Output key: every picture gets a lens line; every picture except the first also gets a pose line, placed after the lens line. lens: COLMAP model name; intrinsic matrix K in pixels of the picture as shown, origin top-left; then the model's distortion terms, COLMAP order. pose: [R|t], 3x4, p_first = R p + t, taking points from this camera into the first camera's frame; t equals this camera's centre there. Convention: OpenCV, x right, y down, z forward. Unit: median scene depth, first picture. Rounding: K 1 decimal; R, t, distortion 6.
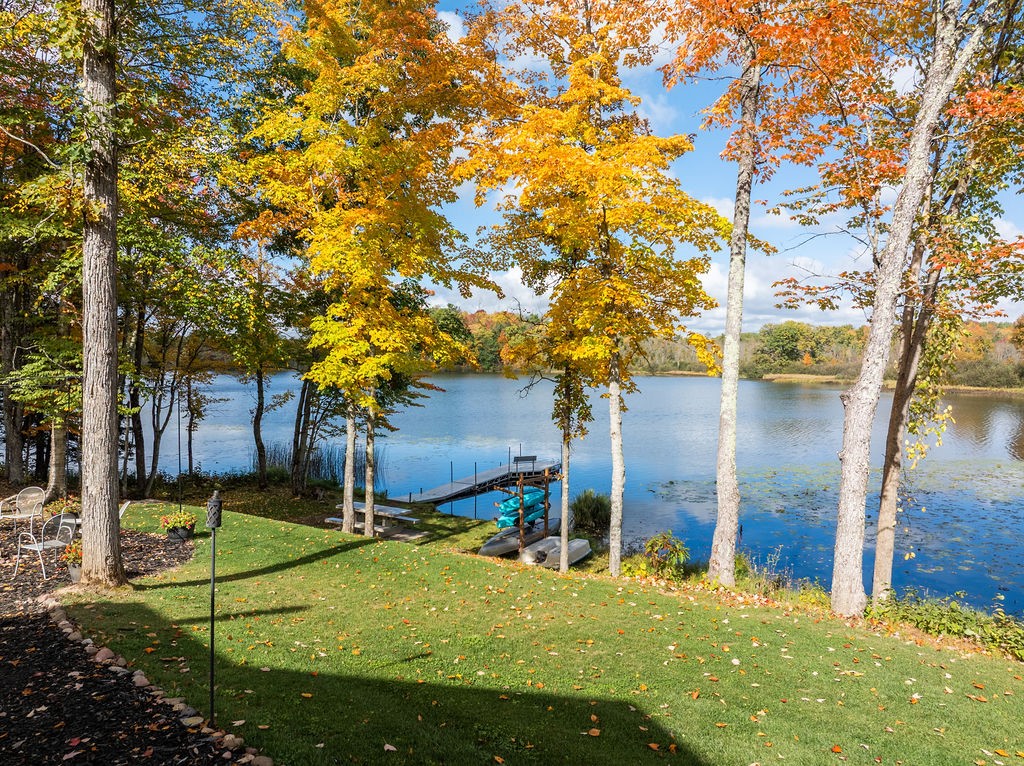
lens RADIAL K [[716.7, 0, 506.4], [0, 716.7, 381.3], [0, 0, 1]] dist [-0.031075, -0.016629]
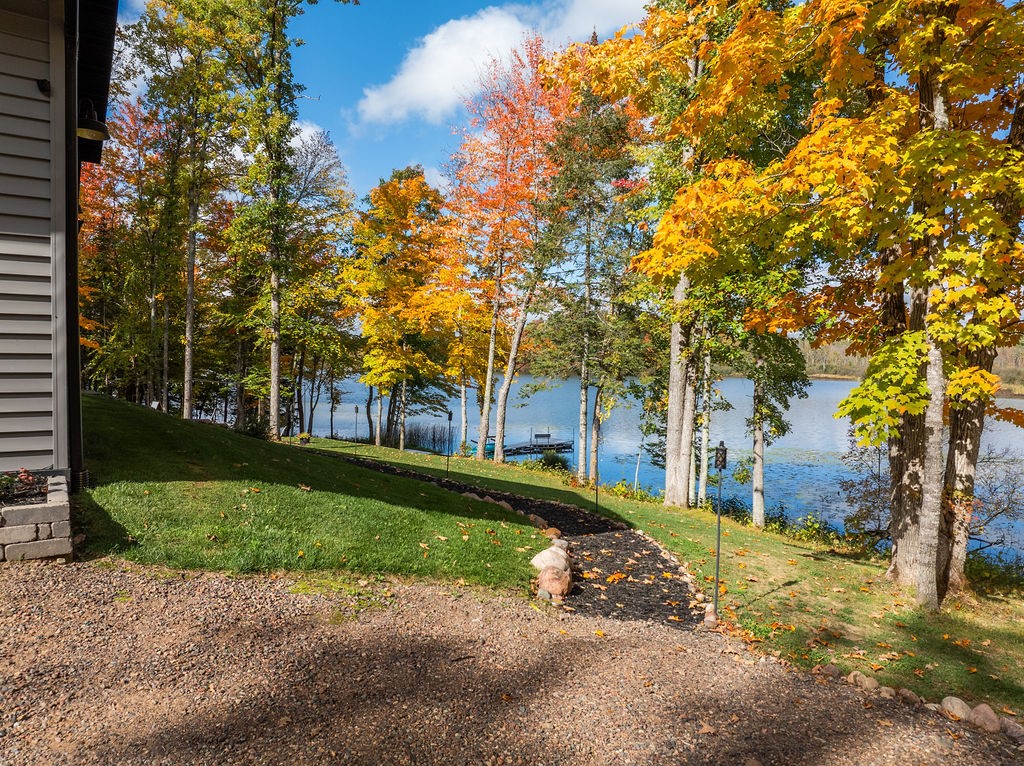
lens RADIAL K [[716.7, 0, 506.8], [0, 716.7, 380.4], [0, 0, 1]] dist [-0.031075, -0.016629]
pose [[0.974923, 0.009171, -0.222352, 0.329518], [-0.009693, 0.999952, -0.001256, -0.004737], [0.222330, 0.003380, 0.974966, -0.543680]]
